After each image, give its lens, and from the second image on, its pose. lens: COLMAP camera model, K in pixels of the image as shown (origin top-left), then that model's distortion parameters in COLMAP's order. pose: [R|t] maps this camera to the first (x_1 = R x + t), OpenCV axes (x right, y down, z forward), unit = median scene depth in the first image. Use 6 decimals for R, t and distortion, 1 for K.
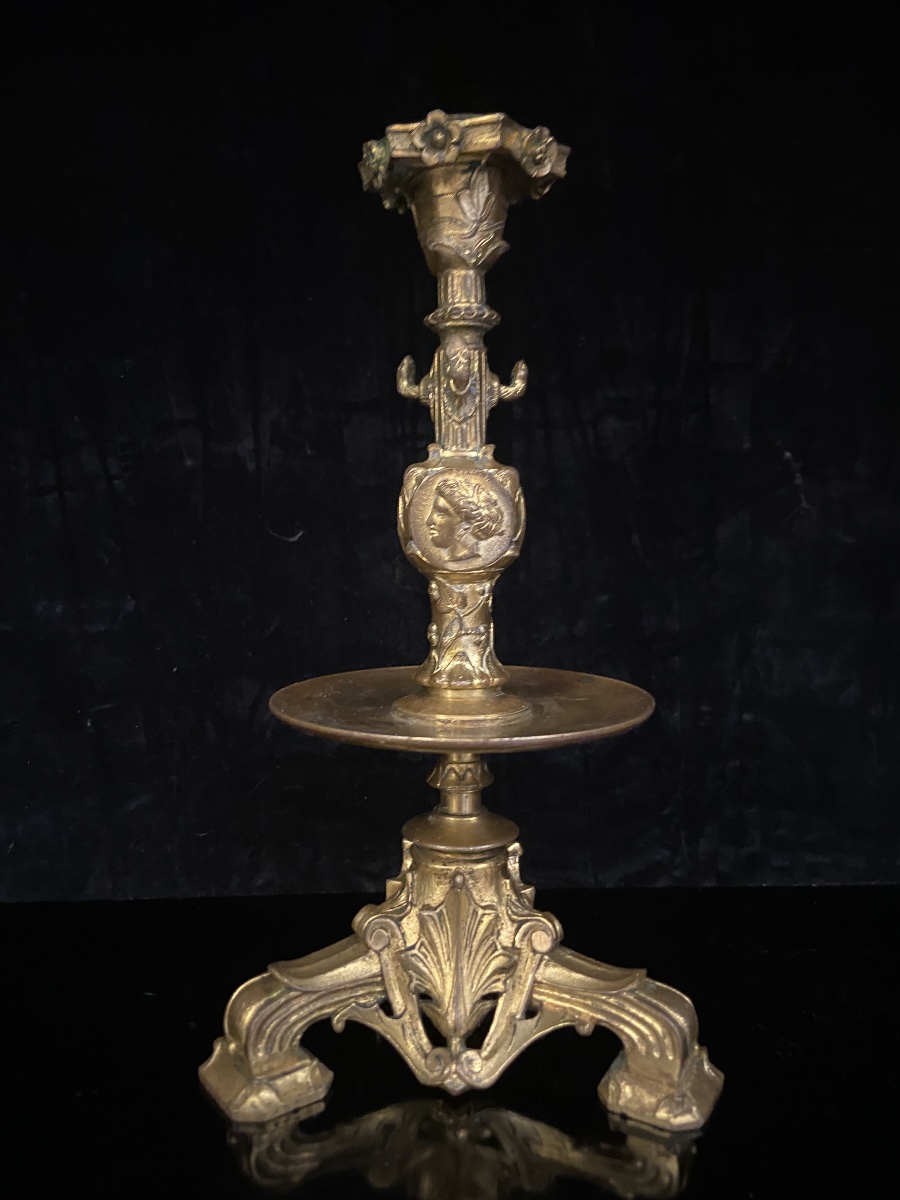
lens RADIAL K [[914.9, 0, 450.0], [0, 914.9, 600.0], [0, 0, 1]] dist [-0.002491, -0.002736]
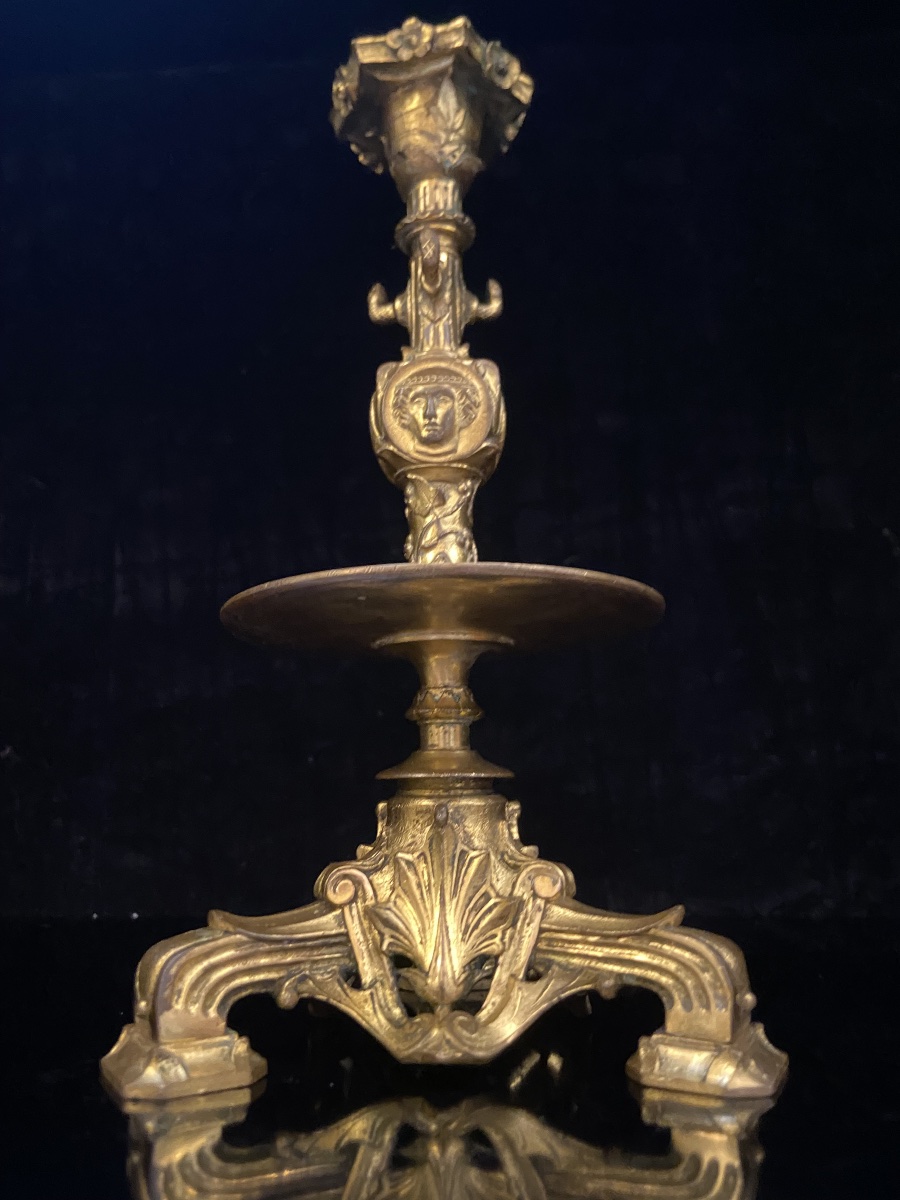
lens RADIAL K [[914.9, 0, 450.0], [0, 914.9, 600.0], [0, 0, 1]] dist [-0.002491, -0.002736]
pose [[0.999721, -0.022729, 0.006386, 0.016386], [0.023605, 0.967189, -0.252960, 0.334403], [-0.000427, 0.253041, 0.967456, 0.161269]]
